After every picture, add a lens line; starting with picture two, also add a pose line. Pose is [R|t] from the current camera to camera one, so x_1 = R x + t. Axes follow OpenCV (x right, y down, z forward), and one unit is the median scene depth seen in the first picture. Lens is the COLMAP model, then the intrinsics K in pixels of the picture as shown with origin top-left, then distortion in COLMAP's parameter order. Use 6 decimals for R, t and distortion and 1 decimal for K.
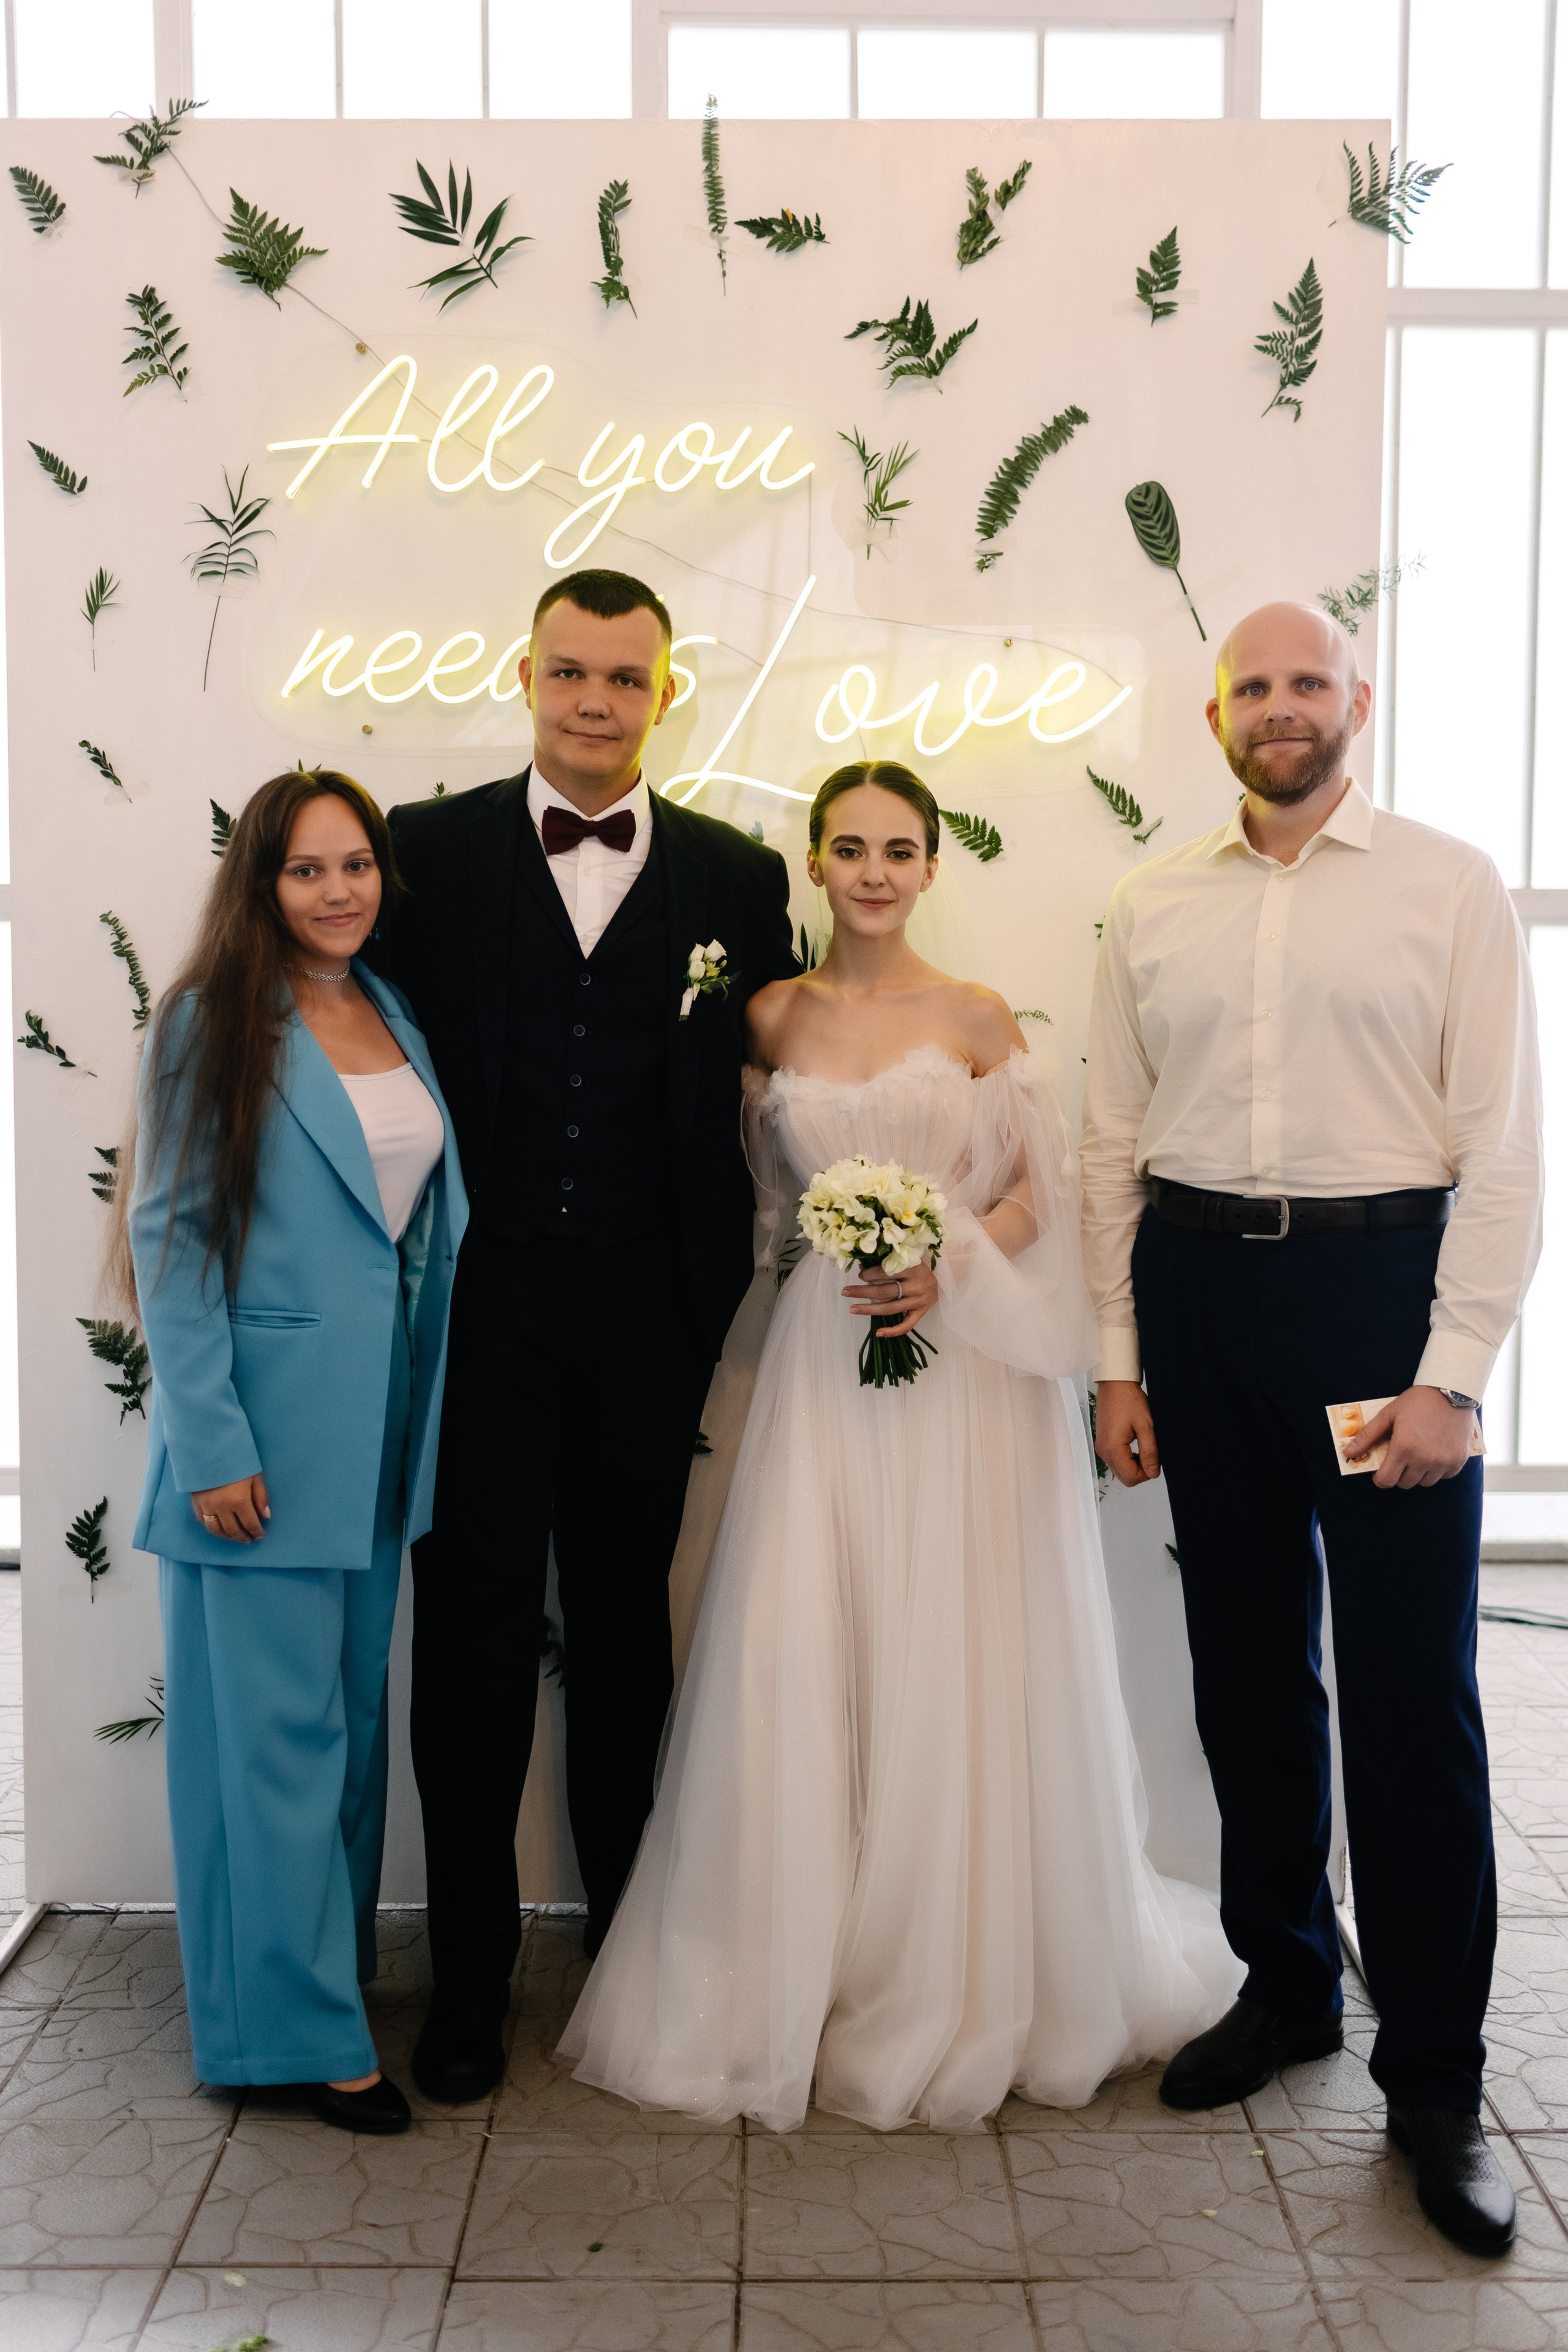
lens RADIAL K [[2294.5, 0, 745.4], [0, 2294.5, 1069.7], [0, 0, 1]] dist [-0.001762, 0.000000]
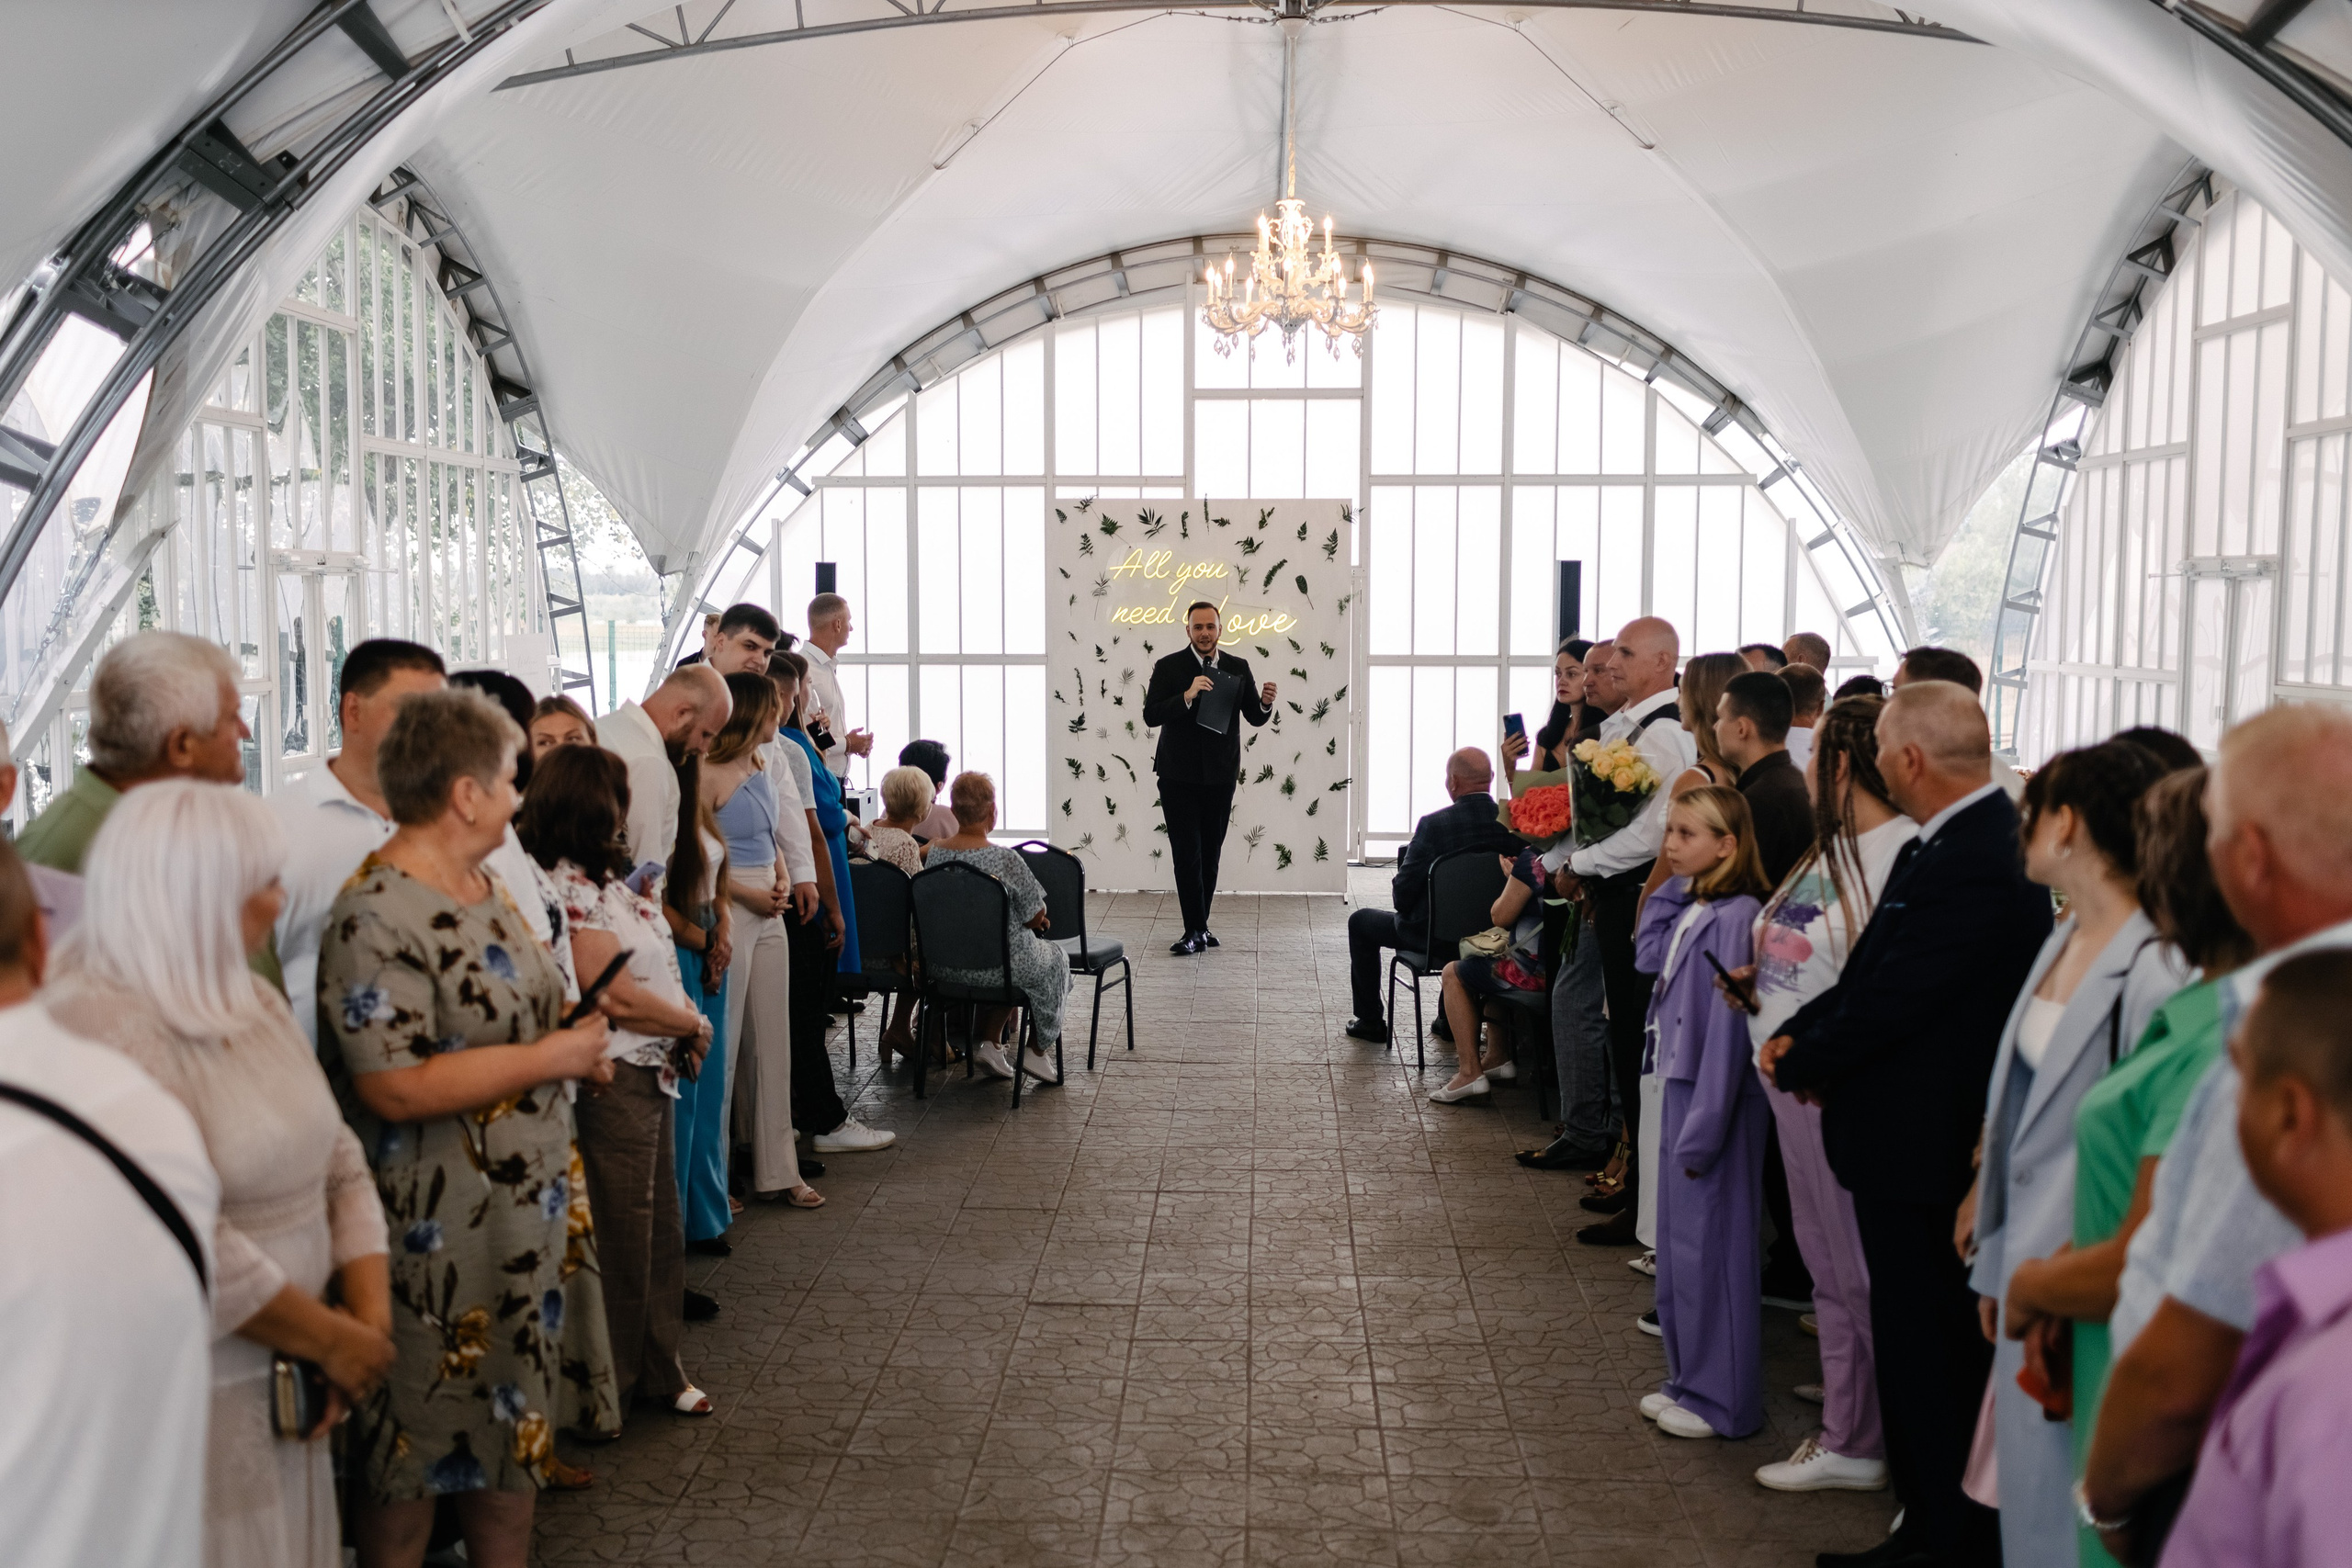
lens RADIAL K [[2294.3, 0, 1156.7], [0, 2294.3, 777.0], [0, 0, 1]] dist [-0.001762, 0.000000]
pose [[0.995948, 0.003497, -0.089865, 0.303430], [-0.002422, 0.999924, 0.012062, 0.093009], [0.089900, -0.011796, 0.995881, -3.611194]]
